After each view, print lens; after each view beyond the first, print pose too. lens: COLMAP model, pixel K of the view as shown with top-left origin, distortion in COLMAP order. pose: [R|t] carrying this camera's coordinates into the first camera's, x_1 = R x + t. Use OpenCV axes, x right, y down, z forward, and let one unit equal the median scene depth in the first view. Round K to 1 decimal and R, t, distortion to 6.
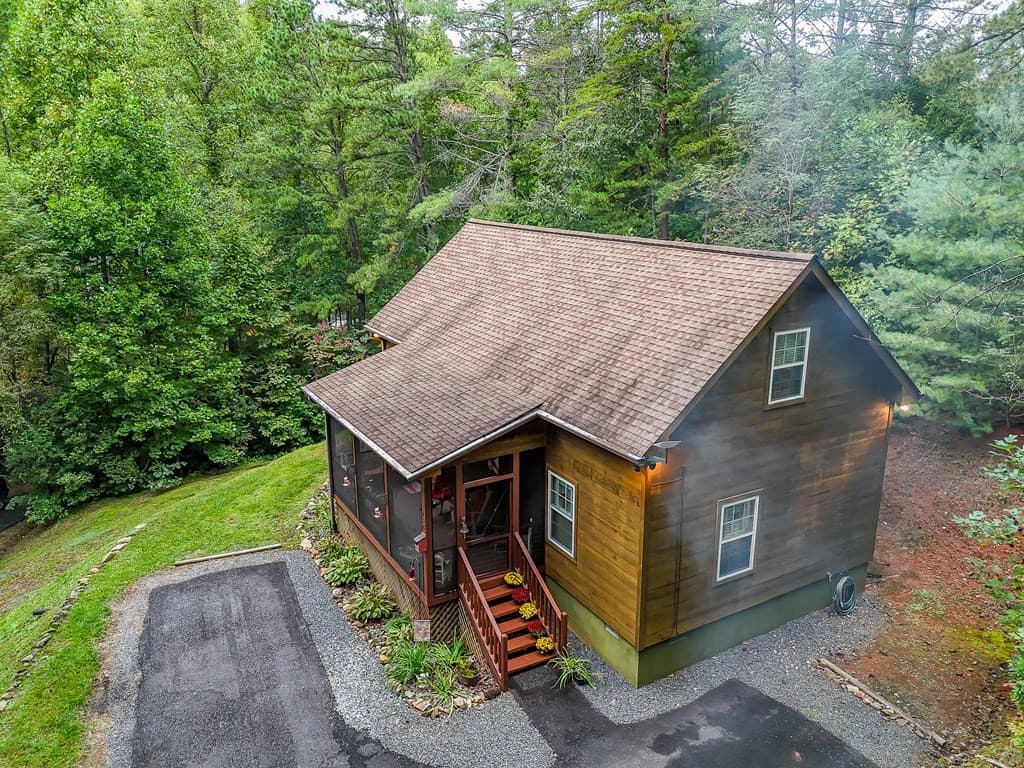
lens RADIAL K [[776.8, 0, 513.8], [0, 776.8, 379.2], [0, 0, 1]] dist [-0.002744, 0.046636]
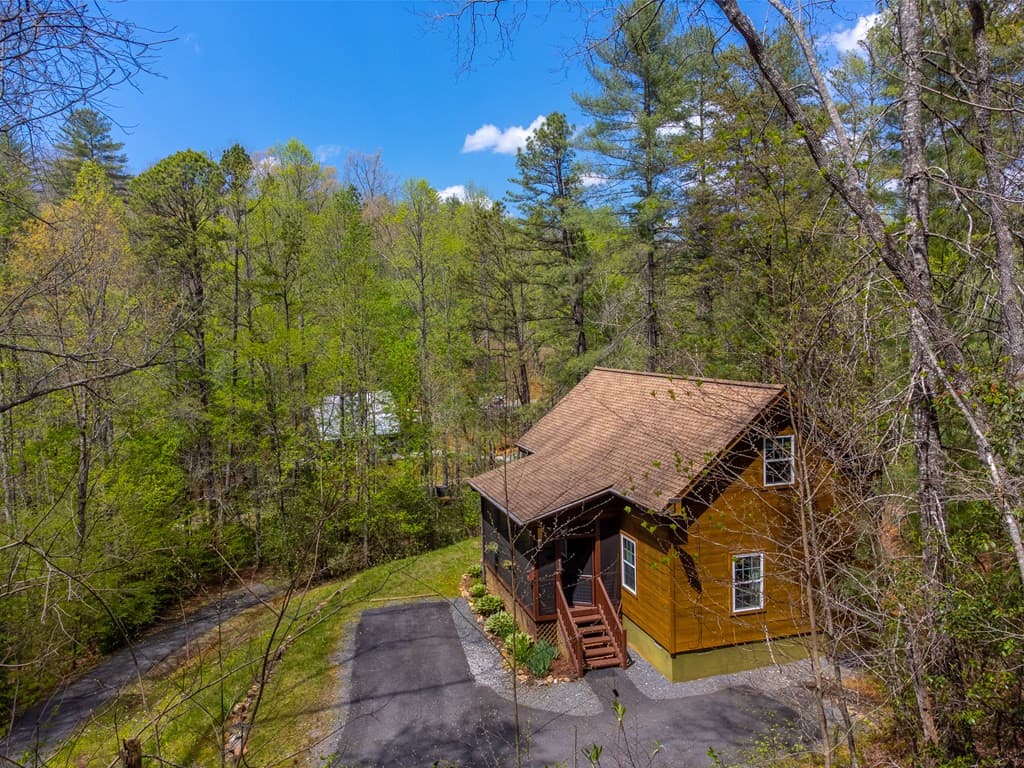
lens RADIAL K [[776.8, 0, 513.8], [0, 776.8, 379.2], [0, 0, 1]] dist [-0.002744, 0.046636]
pose [[0.970772, -0.004643, -0.239959, 0.209038], [-0.042048, 0.981059, -0.189090, 0.122744], [0.236292, 0.193653, 0.952189, -0.508328]]
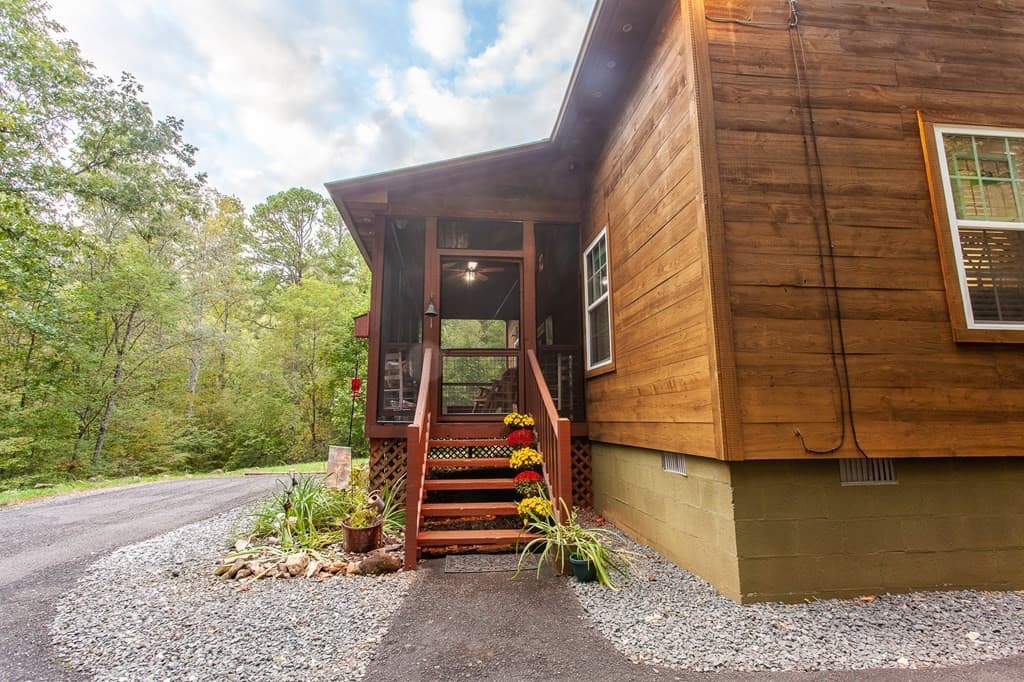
lens RADIAL K [[475.8, 0, 512.0], [0, 475.8, 341.0], [0, 0, 1]] dist [0.000987, 0.000105]
pose [[0.917812, -0.066183, -0.391461, 0.143985], [-0.100840, 0.914811, -0.391091, 0.354769], [0.383996, 0.398423, 0.832950, 0.694450]]
